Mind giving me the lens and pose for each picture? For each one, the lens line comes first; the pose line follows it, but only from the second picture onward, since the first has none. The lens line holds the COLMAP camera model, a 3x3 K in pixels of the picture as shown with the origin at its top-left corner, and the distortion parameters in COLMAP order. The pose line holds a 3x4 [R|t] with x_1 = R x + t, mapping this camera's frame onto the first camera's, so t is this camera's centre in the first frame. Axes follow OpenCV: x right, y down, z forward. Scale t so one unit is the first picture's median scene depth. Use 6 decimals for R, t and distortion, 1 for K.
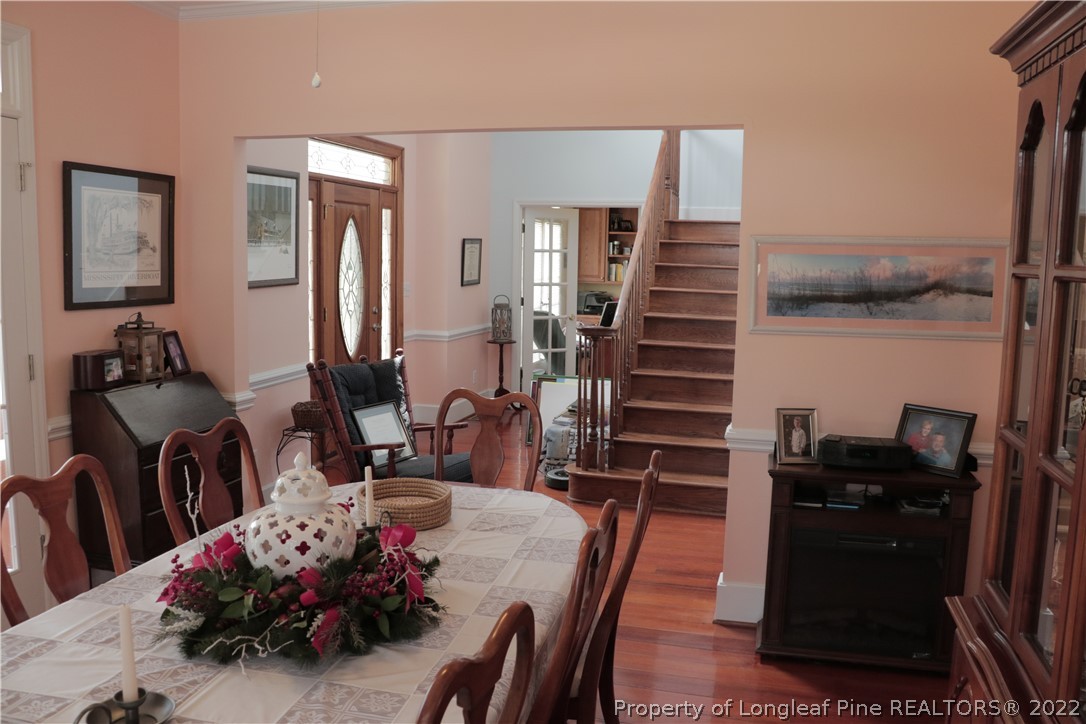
lens RADIAL K [[890.0, 0, 542.7], [0, 890.0, 360.5], [0, 0, 1]] dist [-0.004461, -0.000818]
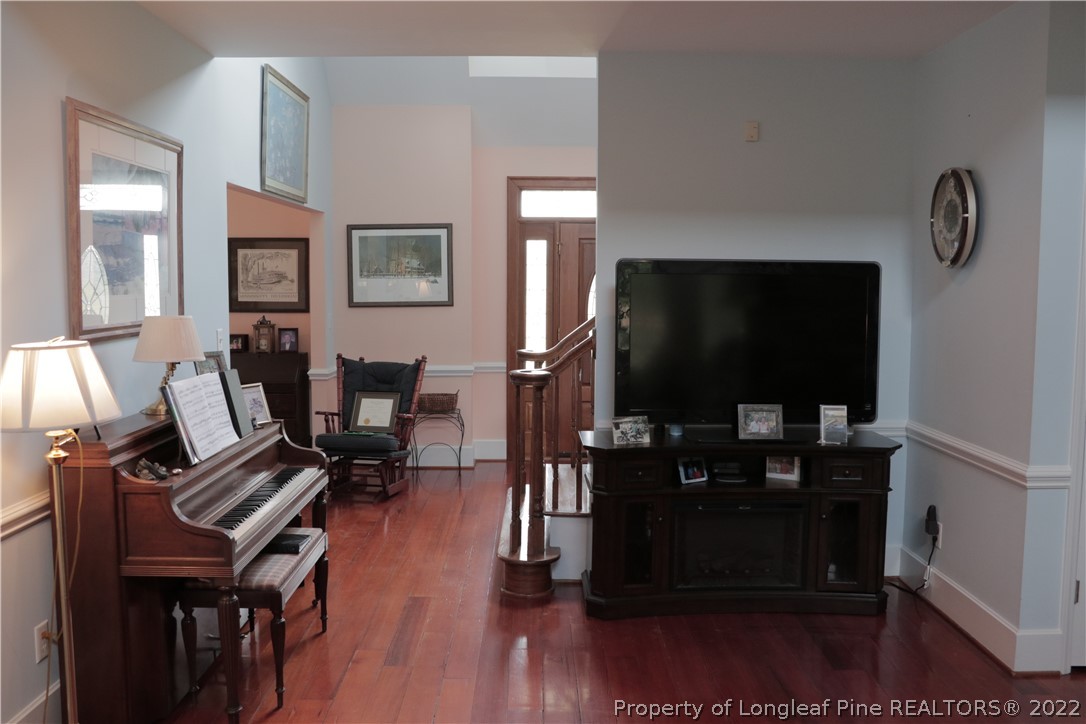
lens RADIAL K [[966.0, 0, 539.2], [0, 966.0, 361.7], [0, 0, 1]] dist [-0.041428, 0.076192]
pose [[0.259188, 0.088499, -0.961764, 1.514027], [-0.114428, 0.991593, 0.060406, -0.136733], [0.959024, 0.094396, 0.267136, 0.968977]]
